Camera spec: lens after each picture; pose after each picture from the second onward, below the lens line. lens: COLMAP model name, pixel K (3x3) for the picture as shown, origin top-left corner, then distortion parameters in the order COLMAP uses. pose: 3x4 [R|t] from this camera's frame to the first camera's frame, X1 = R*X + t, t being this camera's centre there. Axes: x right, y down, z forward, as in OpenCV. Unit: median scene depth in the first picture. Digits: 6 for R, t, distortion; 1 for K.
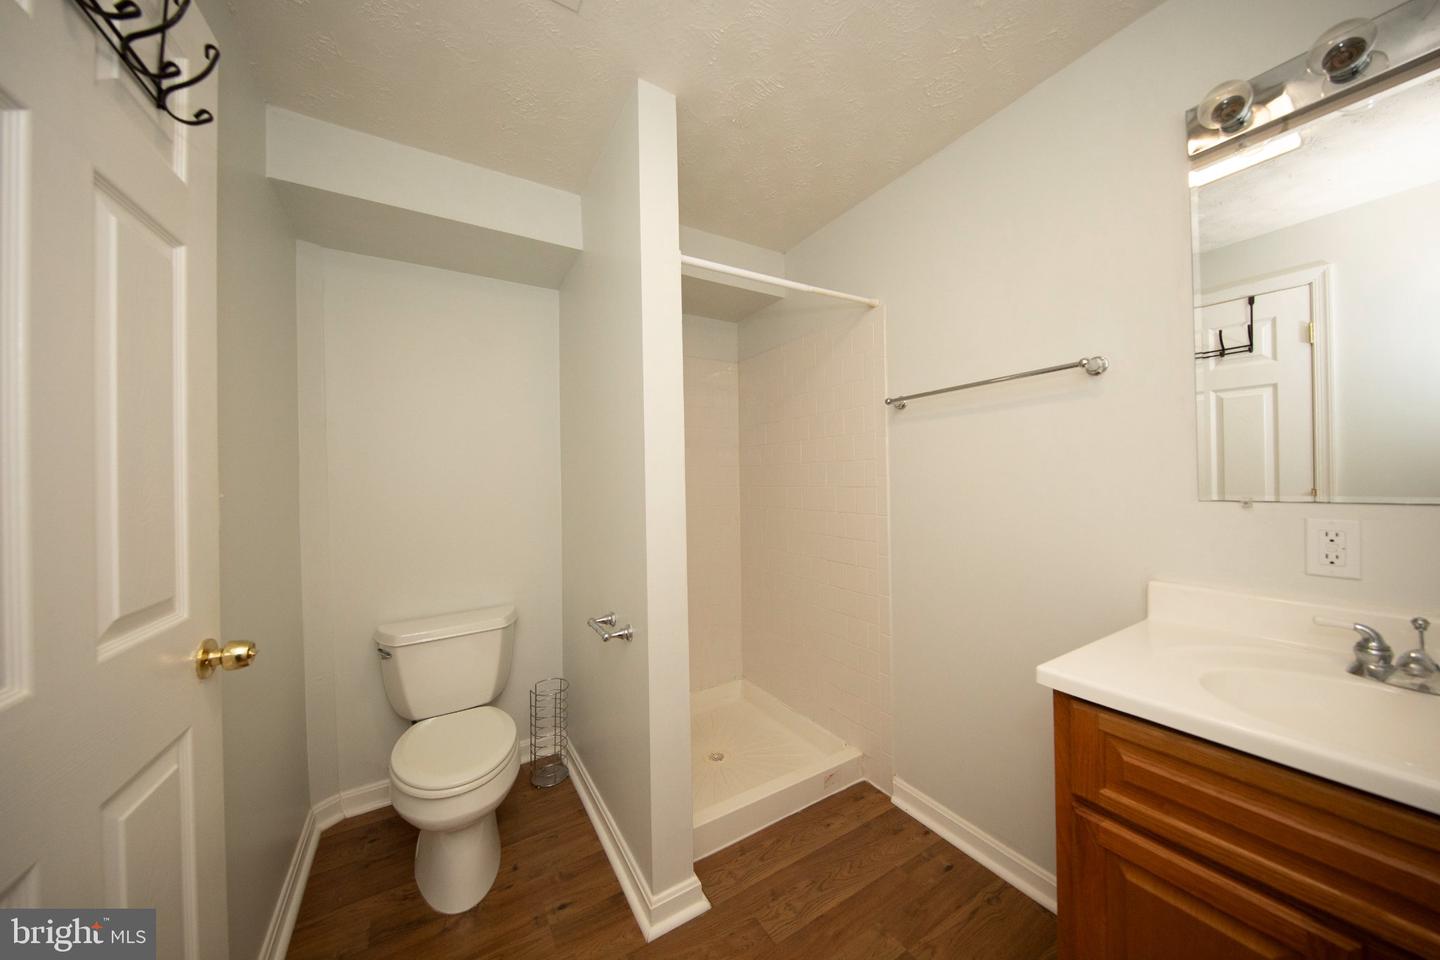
lens RADIAL K [[478.0, 0, 718.1], [0, 478.0, 481.5], [0, 0, 1]] dist [0.000863, -0.000117]
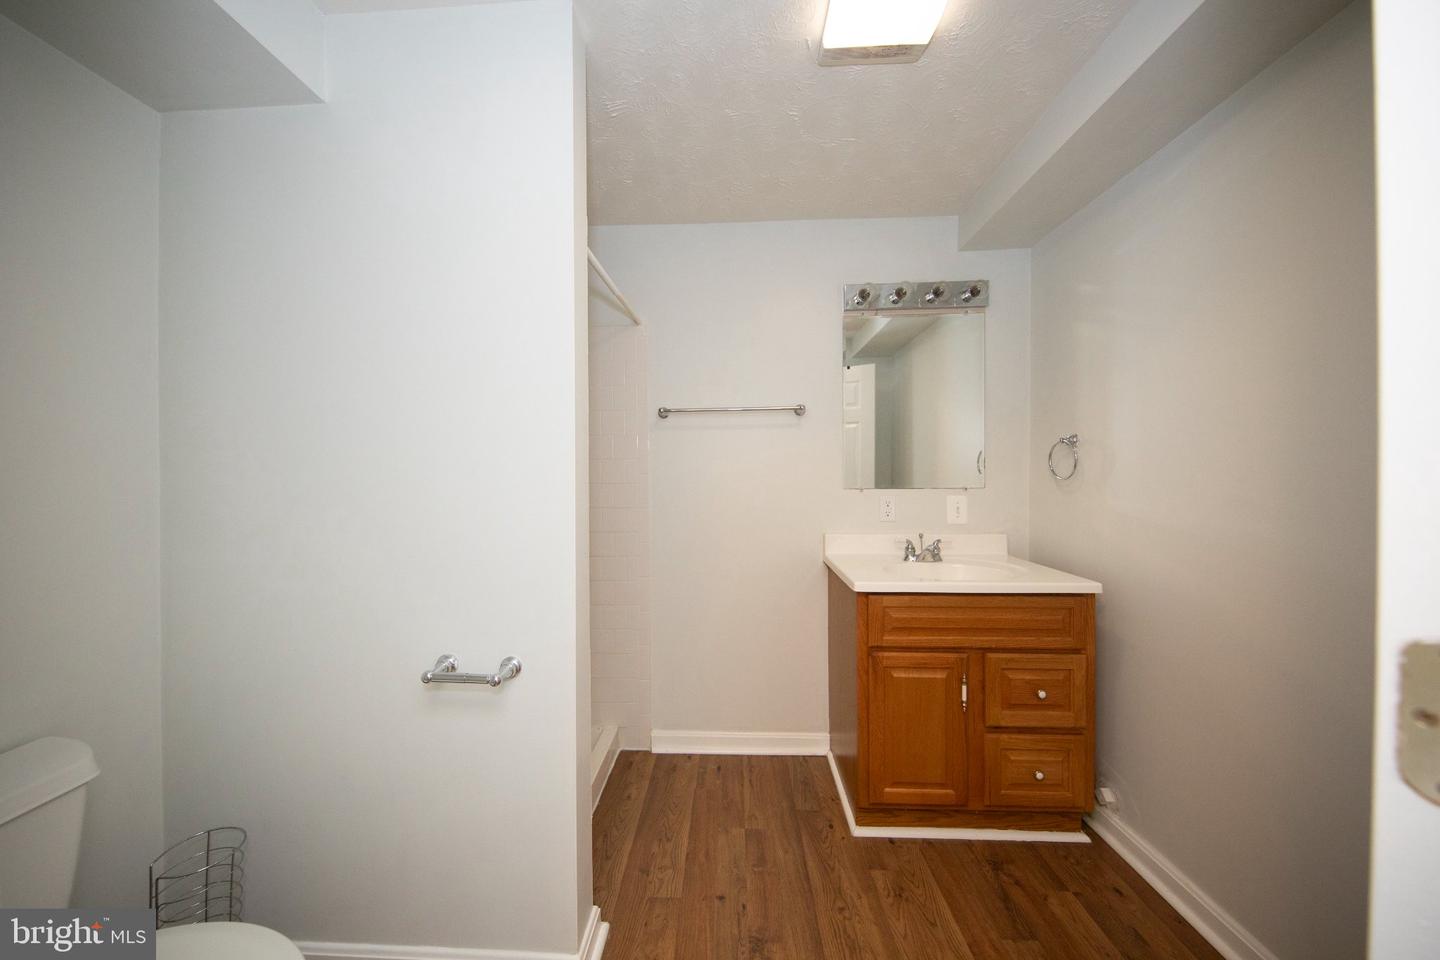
lens RADIAL K [[478.0, 0, 715.7], [0, 478.0, 474.9], [0, 0, 1]] dist [0.000863, -0.000117]
pose [[0.543748, 0.018907, 0.839035, -0.713470], [-0.006085, 0.999809, -0.018587, 0.017800], [-0.839226, 0.005001, 0.543759, 0.307082]]
